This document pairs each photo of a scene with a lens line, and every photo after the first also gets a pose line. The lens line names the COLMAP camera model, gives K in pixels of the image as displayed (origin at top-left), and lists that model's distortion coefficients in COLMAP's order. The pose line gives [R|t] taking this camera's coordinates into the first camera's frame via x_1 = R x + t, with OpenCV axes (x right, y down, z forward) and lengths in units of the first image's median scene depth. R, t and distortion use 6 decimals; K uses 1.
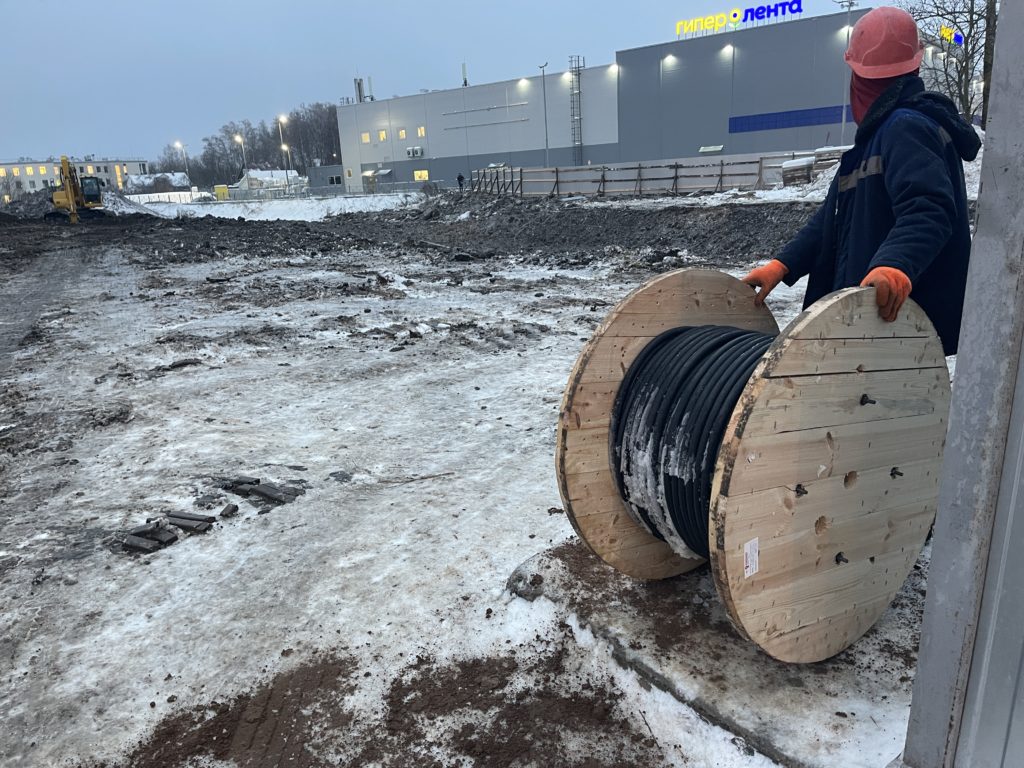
lens RADIAL K [[791.2, 0, 512.2], [0, 791.2, 385.9], [0, 0, 1]] dist [0.069938, -0.069620]
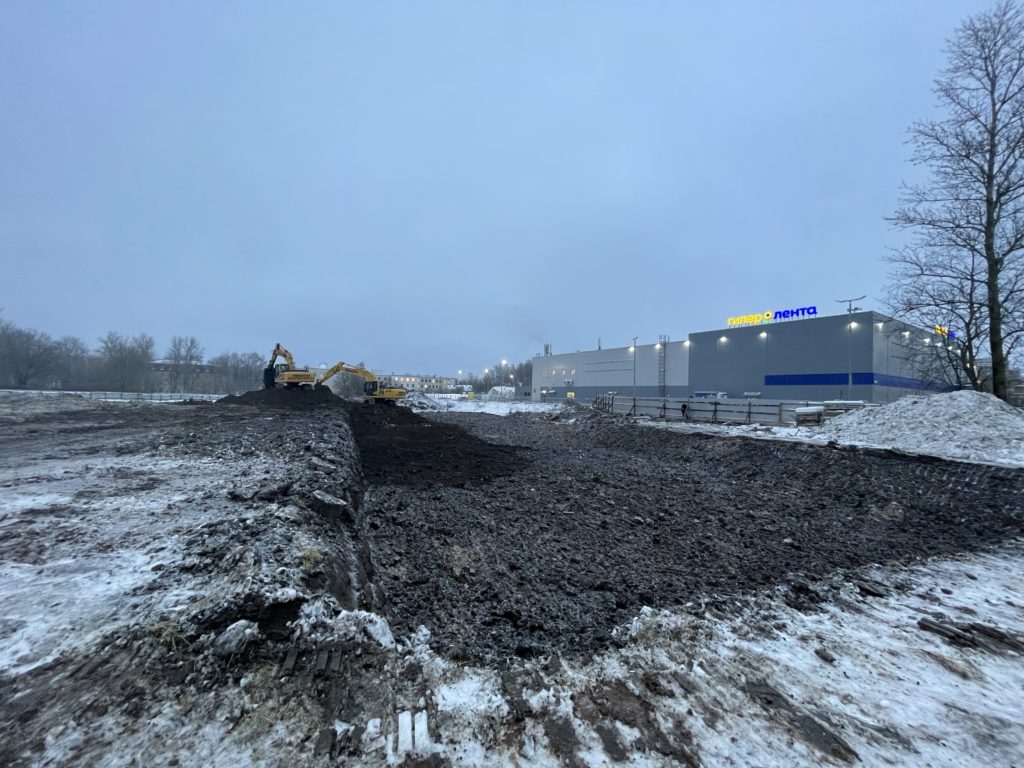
lens RADIAL K [[415.5, 0, 509.4], [0, 415.5, 385.7], [0, 0, 1]] dist [0.000416, 0.000839]
pose [[0.944680, 0.073877, -0.319565, 0.081065], [-0.158529, 0.955785, -0.247676, -0.052814], [0.287137, 0.284635, 0.914623, 0.169910]]
